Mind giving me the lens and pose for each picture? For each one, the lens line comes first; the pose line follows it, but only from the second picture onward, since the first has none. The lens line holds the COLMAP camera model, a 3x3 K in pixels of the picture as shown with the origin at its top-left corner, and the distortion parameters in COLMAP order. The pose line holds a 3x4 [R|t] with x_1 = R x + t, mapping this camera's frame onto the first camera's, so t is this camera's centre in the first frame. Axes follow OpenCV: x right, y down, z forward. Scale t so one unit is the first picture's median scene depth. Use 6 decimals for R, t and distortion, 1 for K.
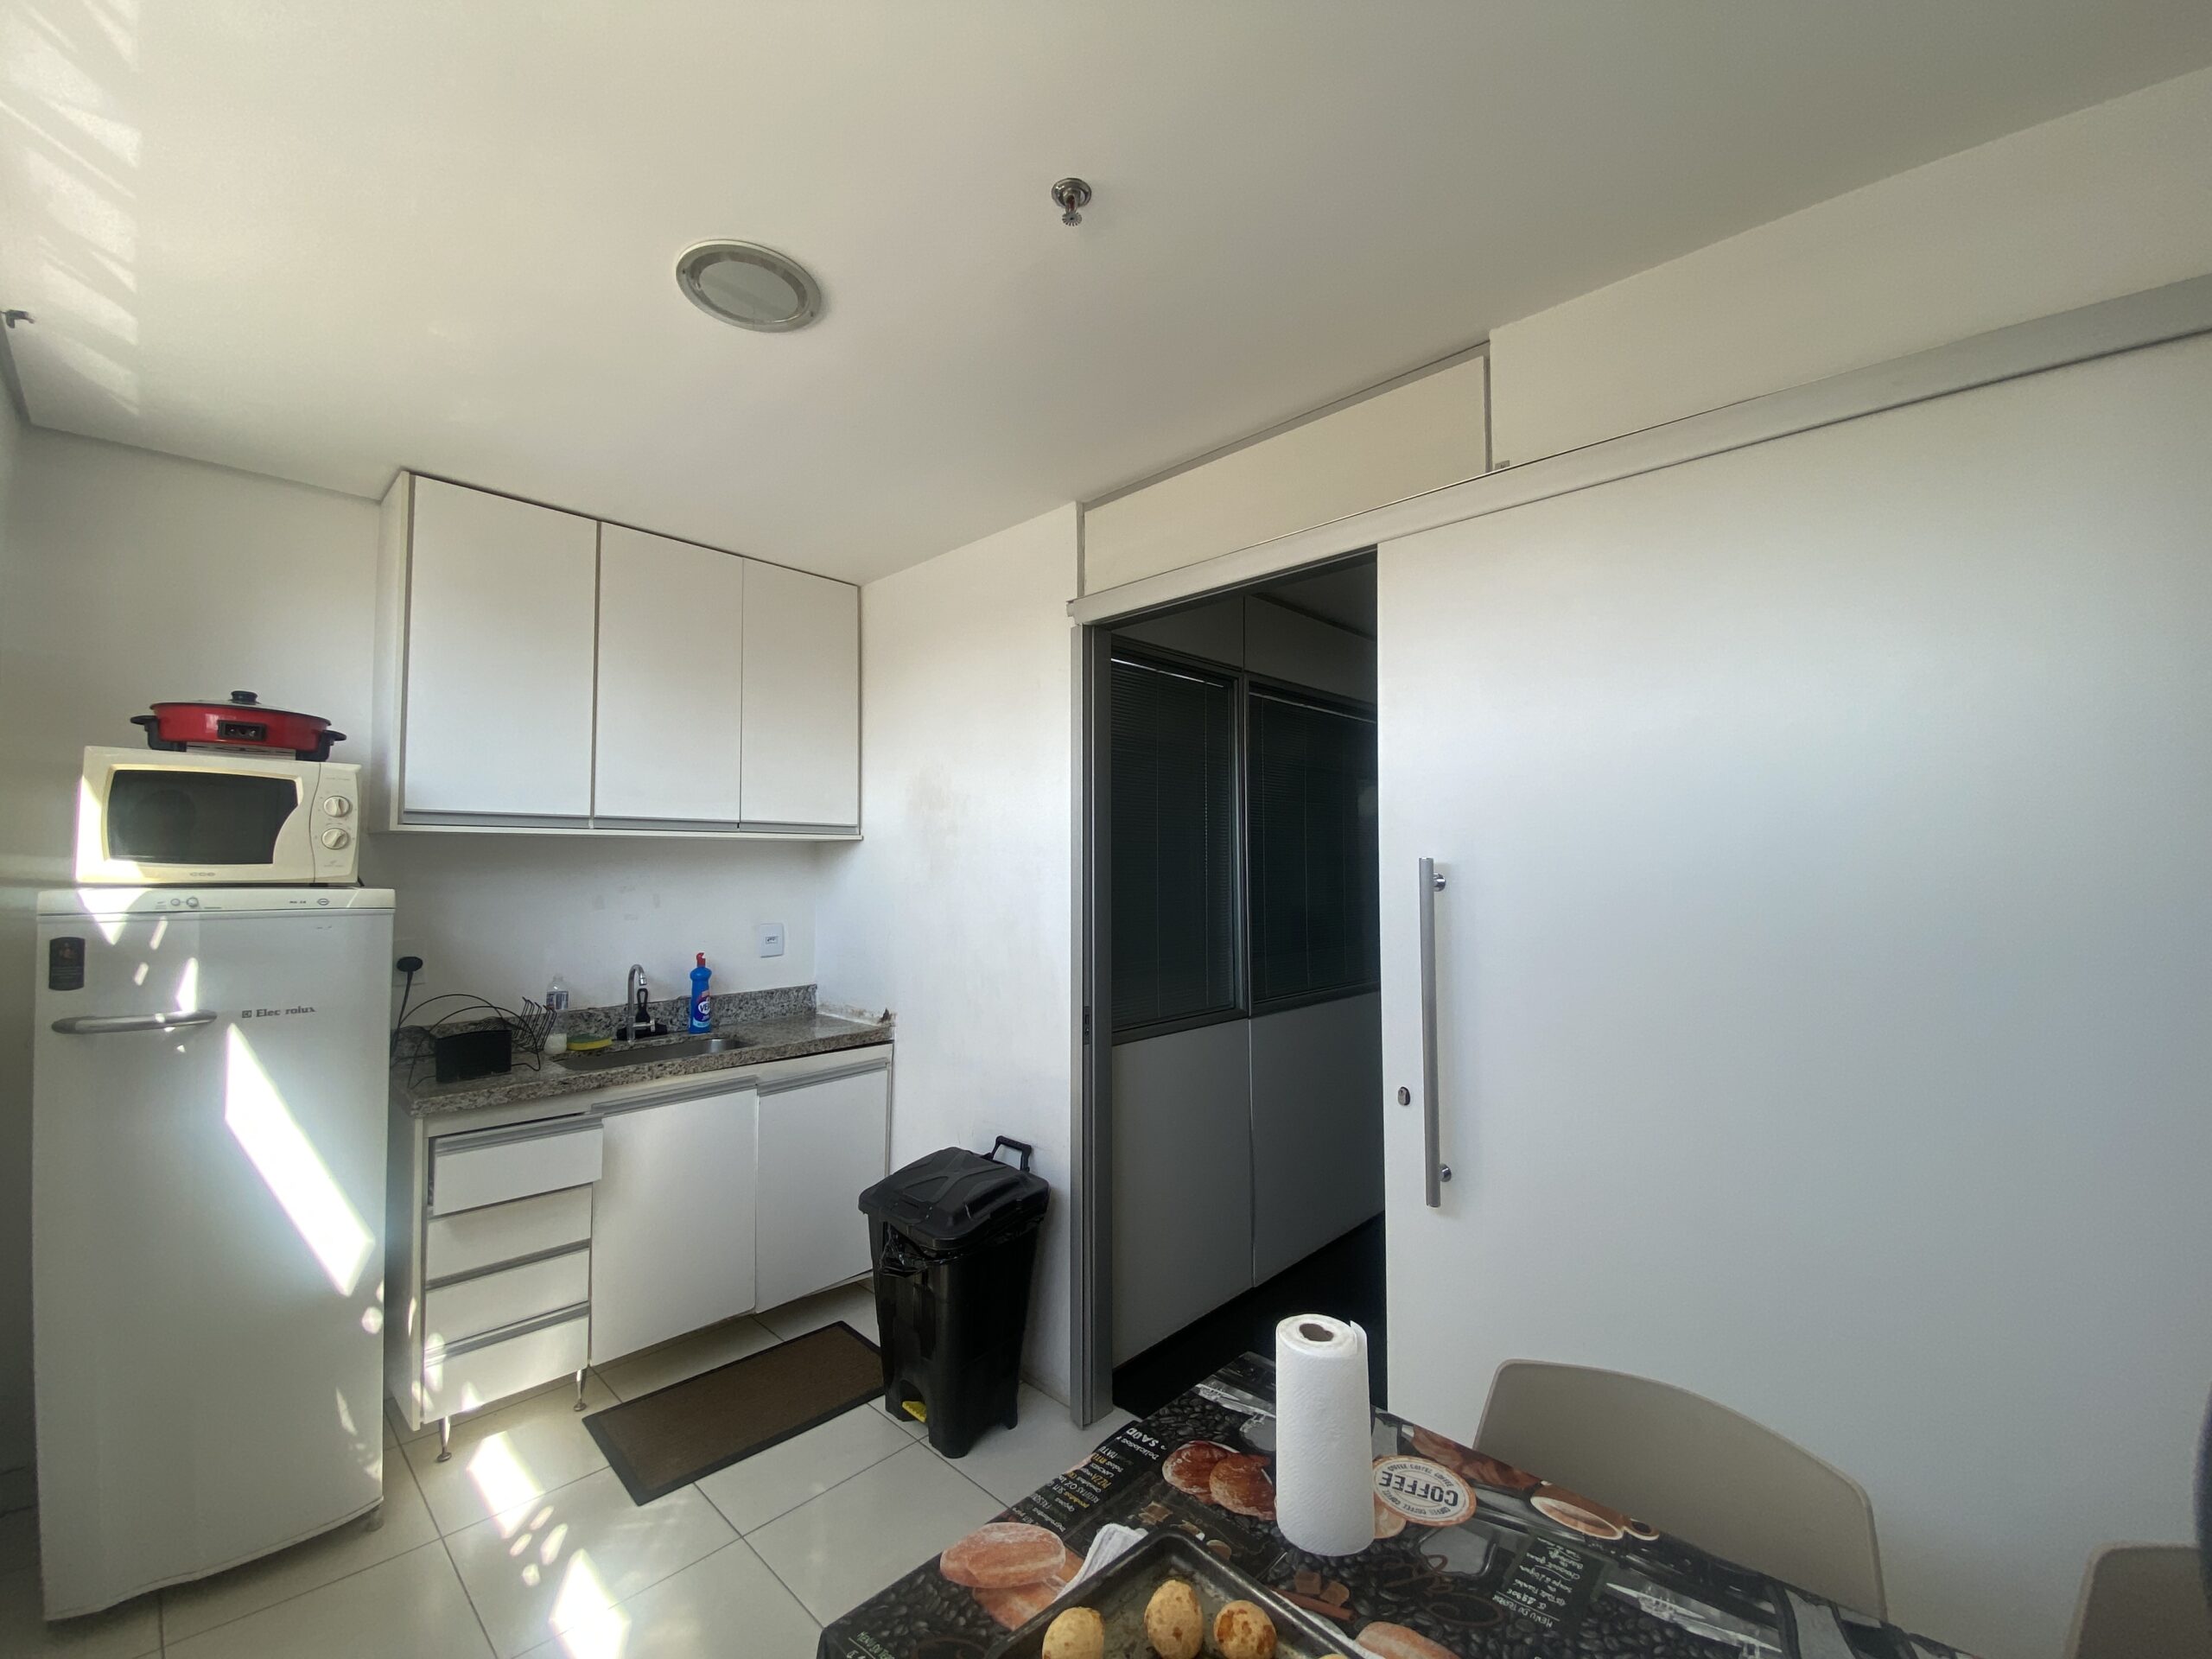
lens RADIAL K [[913.6, 0, 1100.7], [0, 913.6, 830.3], [0, 0, 1]] dist [0.010290, -0.004113]
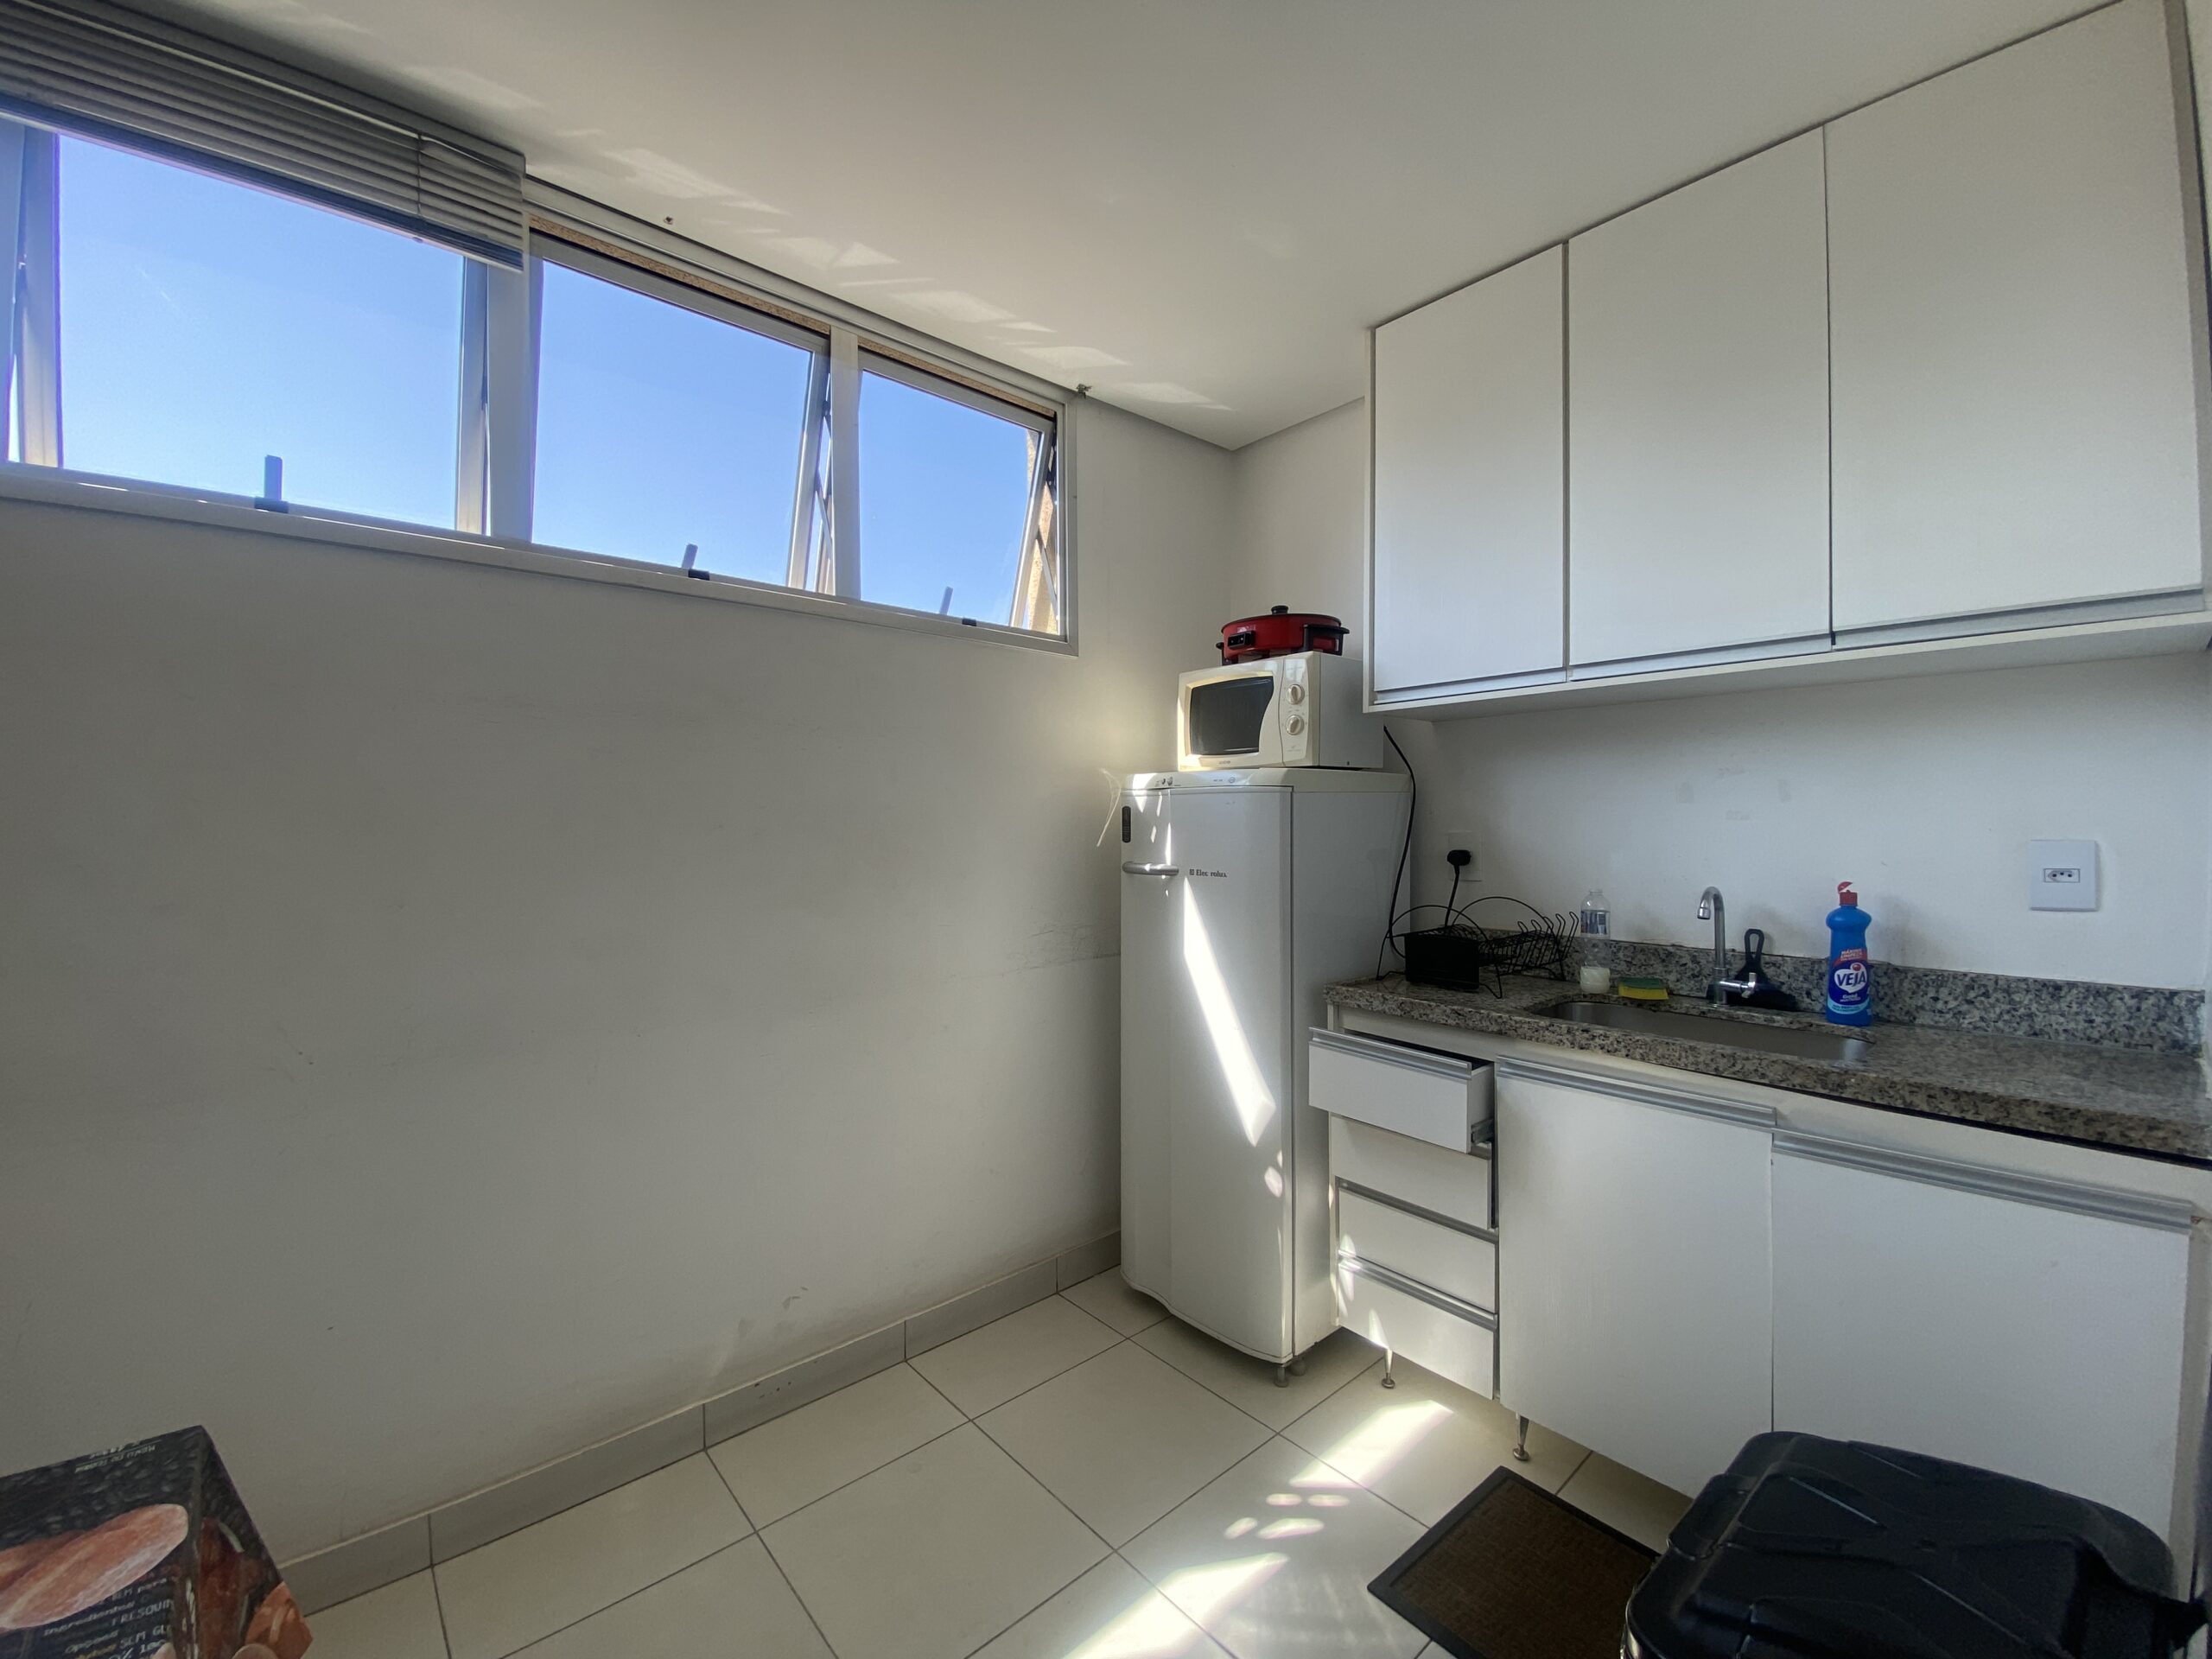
lens RADIAL K [[913.6, 0, 1096.2], [0, 913.6, 828.7], [0, 0, 1]] dist [0.010290, -0.004113]
pose [[-0.090258, 0.011916, -0.995847, 0.207937], [0.043888, 0.999005, 0.007976, 0.097230], [0.994951, -0.042986, -0.090691, 0.756684]]
